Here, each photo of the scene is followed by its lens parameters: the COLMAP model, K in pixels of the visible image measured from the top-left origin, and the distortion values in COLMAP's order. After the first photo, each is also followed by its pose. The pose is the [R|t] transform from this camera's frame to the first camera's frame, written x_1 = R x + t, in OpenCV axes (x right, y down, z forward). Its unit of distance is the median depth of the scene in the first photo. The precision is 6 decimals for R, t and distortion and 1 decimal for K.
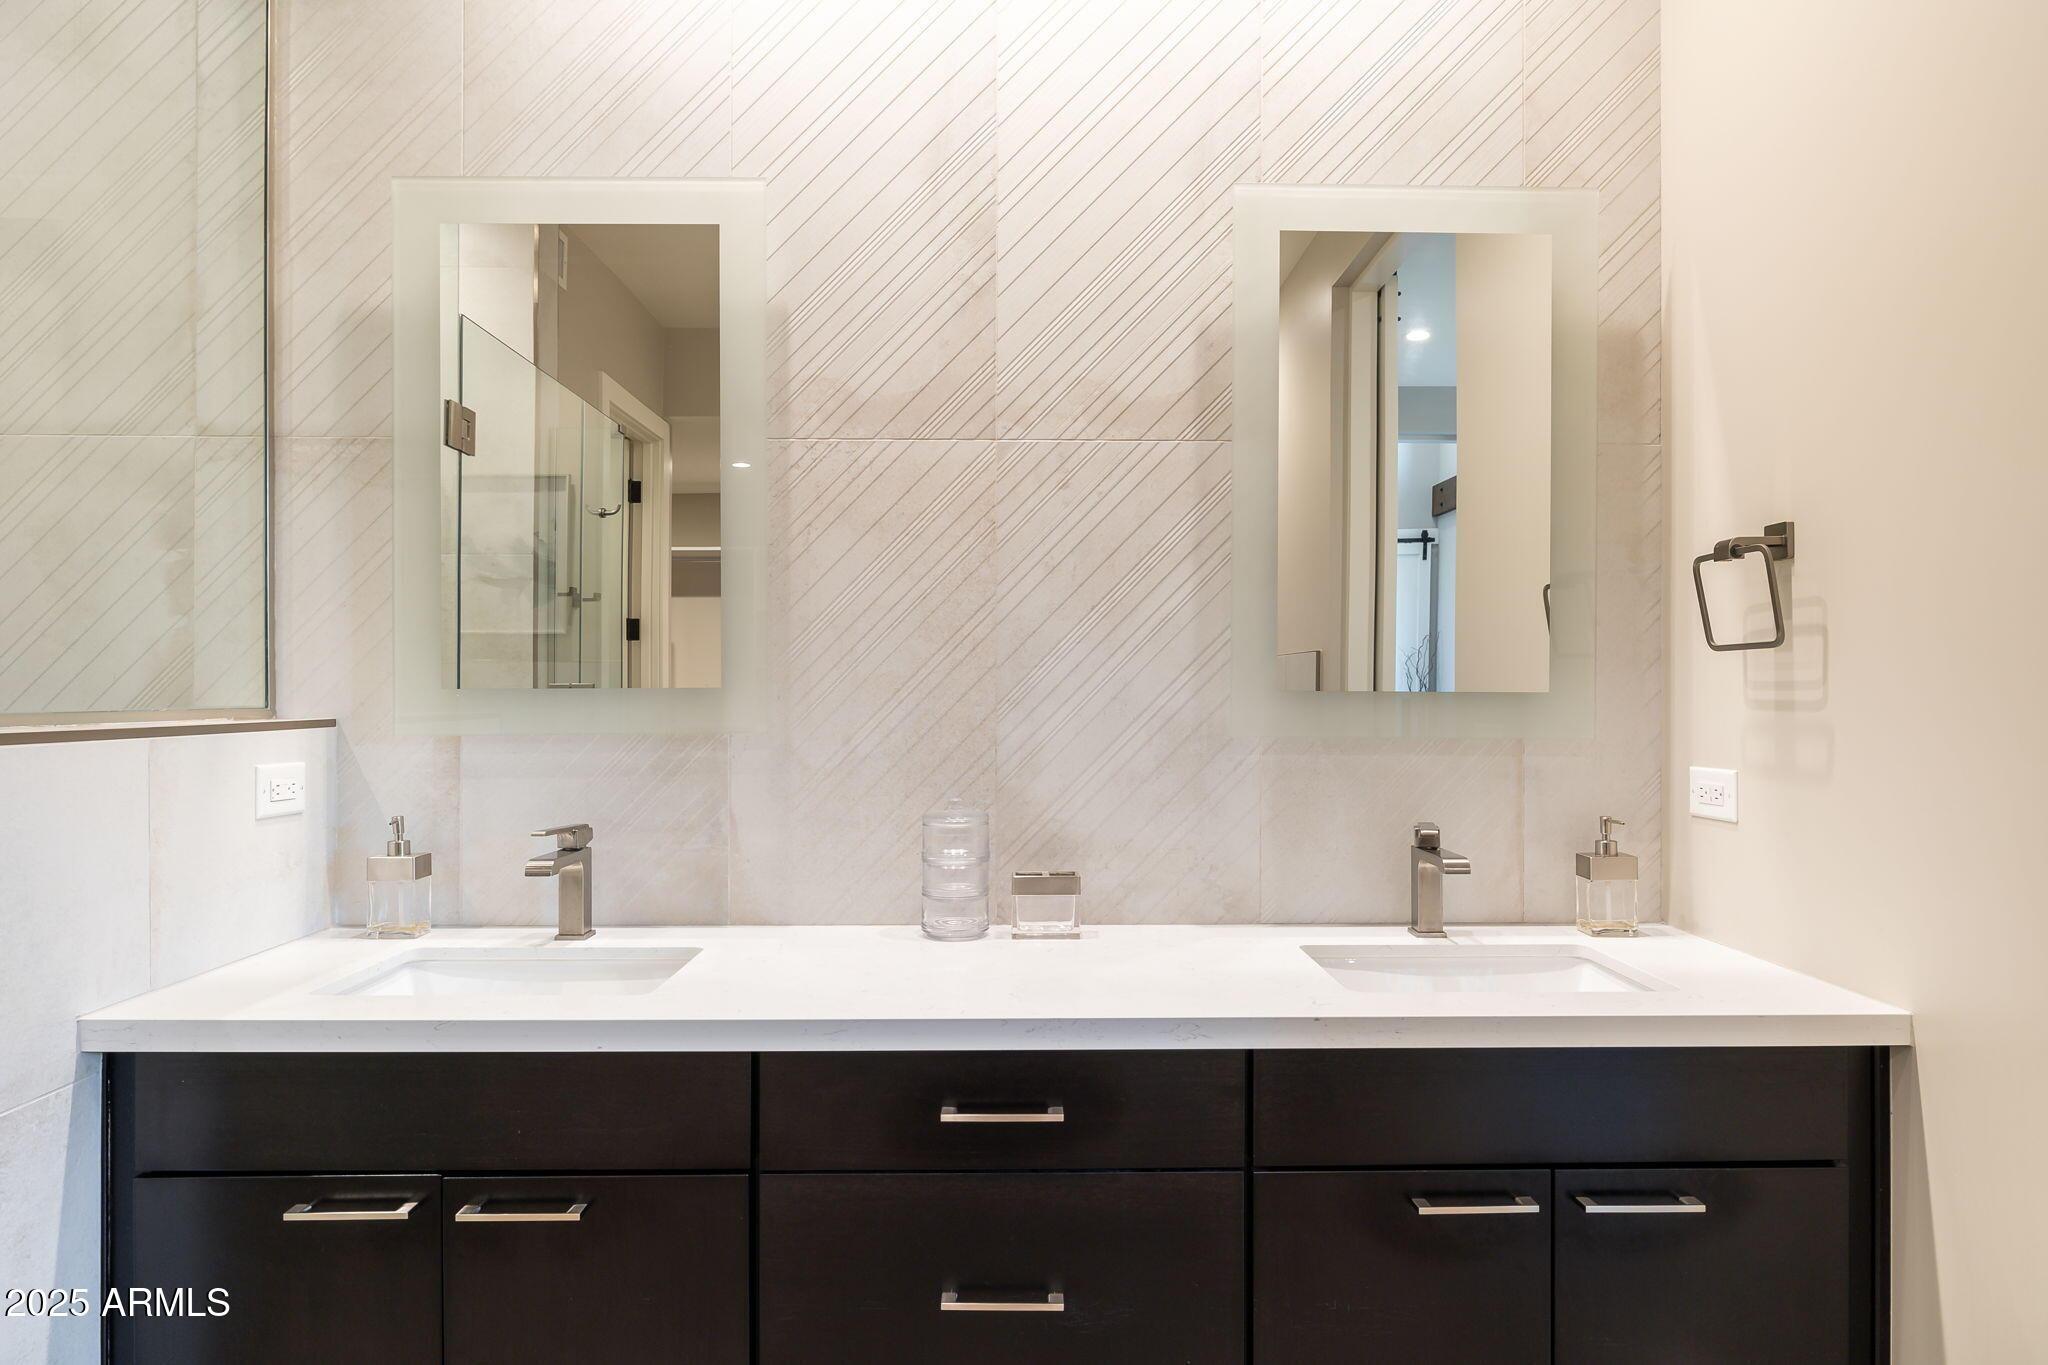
lens RADIAL K [[1200.3, 0, 1024.0], [0, 1200.3, 682.5], [0, 0, 1]] dist [-0.002189, 0.000767]
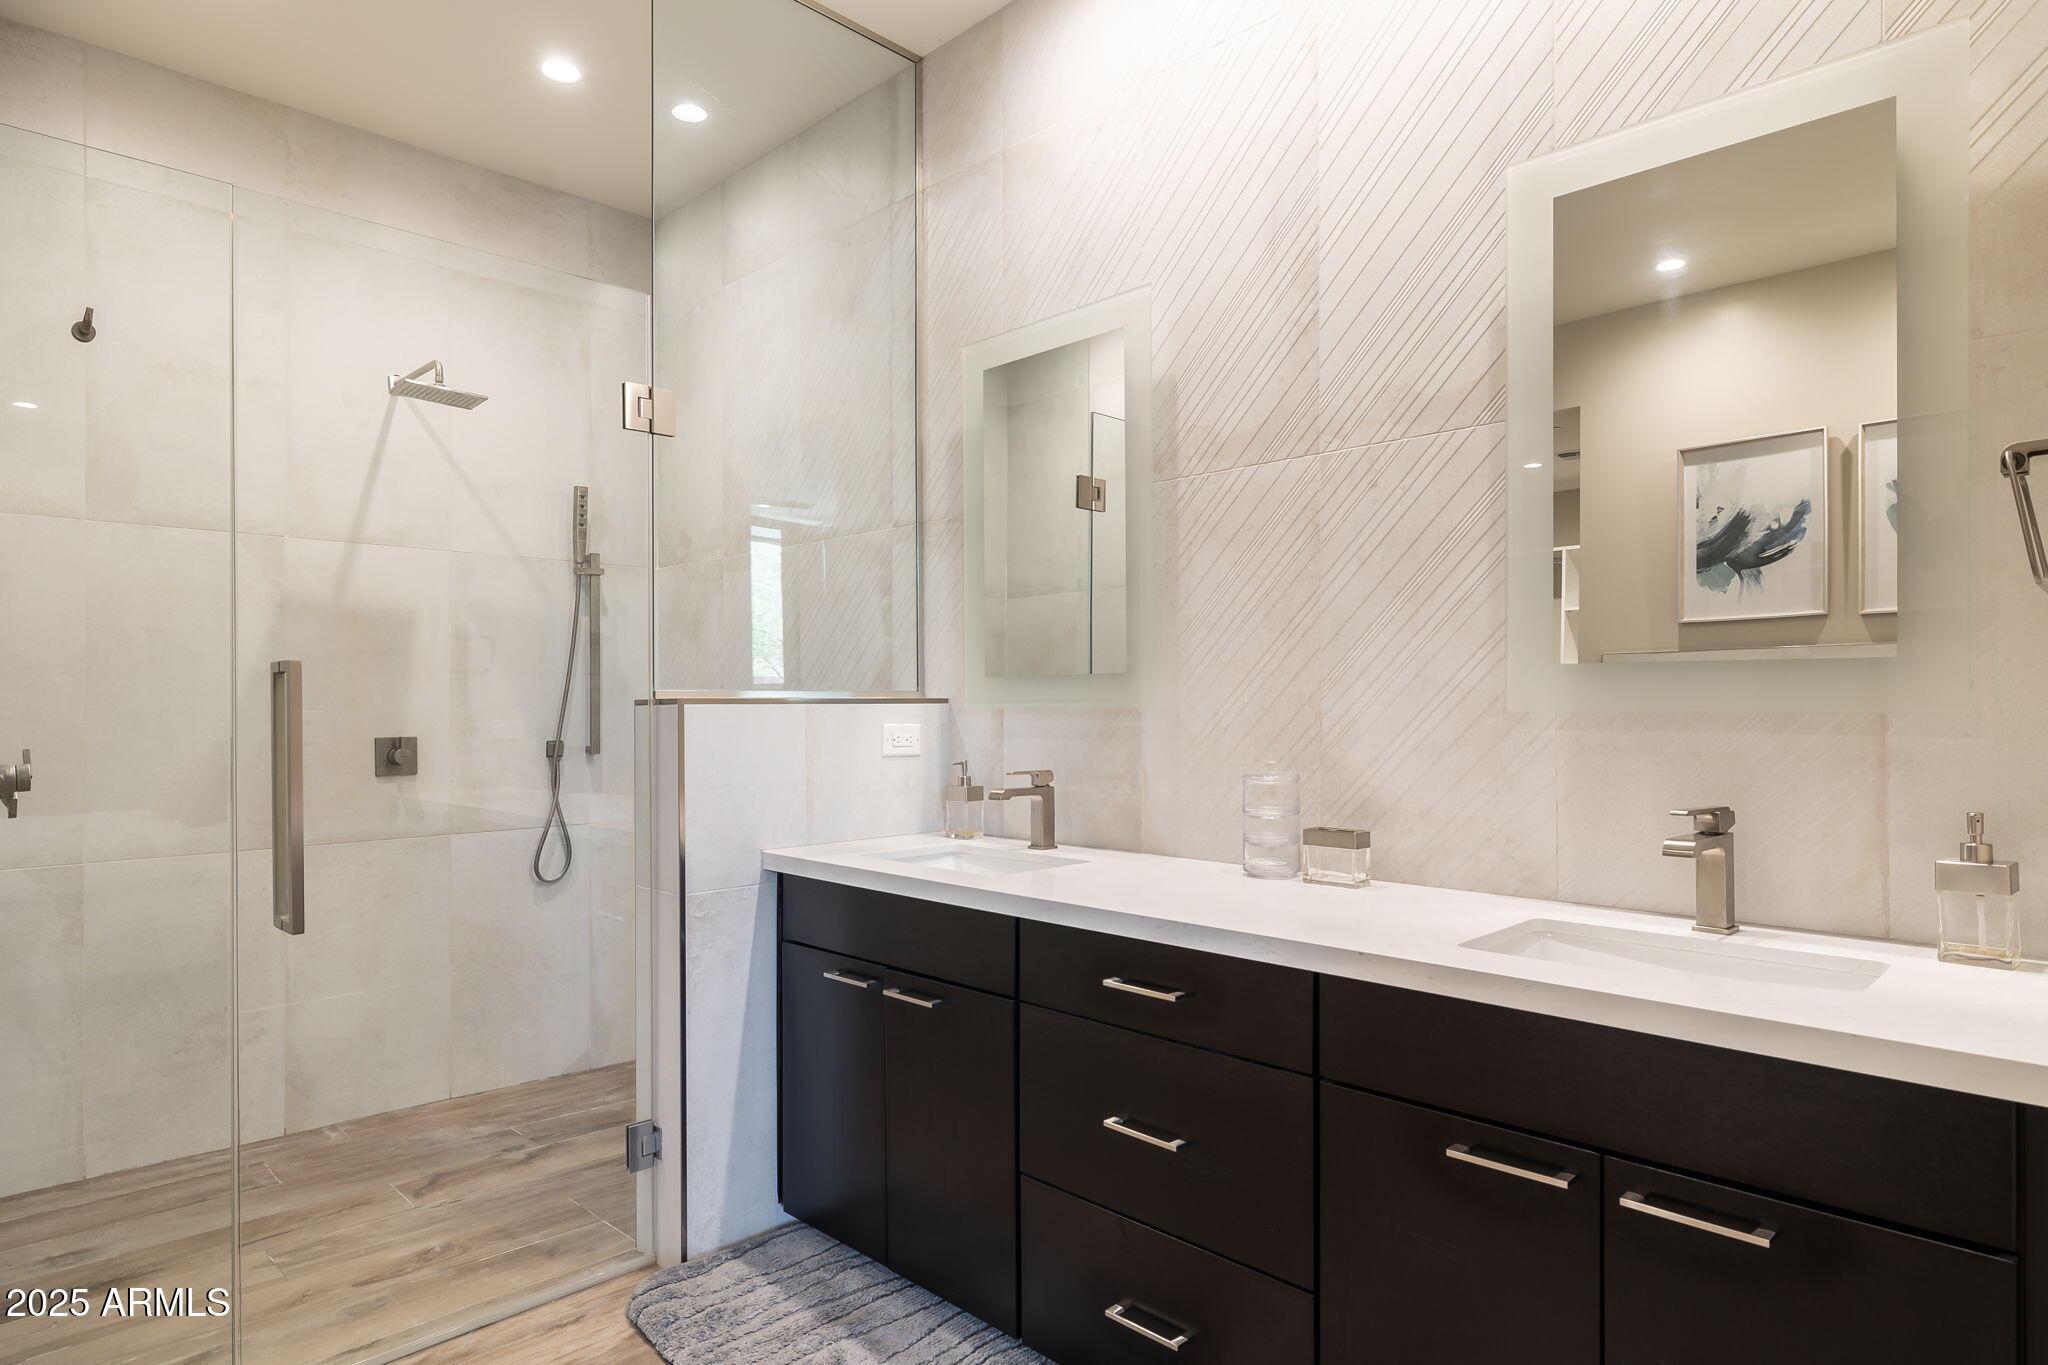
lens RADIAL K [[1165.6, 0, 1024.0], [0, 1165.6, 682.5], [0, 0, 1]] dist [0.003417, 0.000697]
pose [[0.688898, -0.015336, -0.724696, 0.591619], [0.010851, 0.999882, -0.010844, 0.026972], [0.724777, -0.000393, 0.688983, 0.021366]]
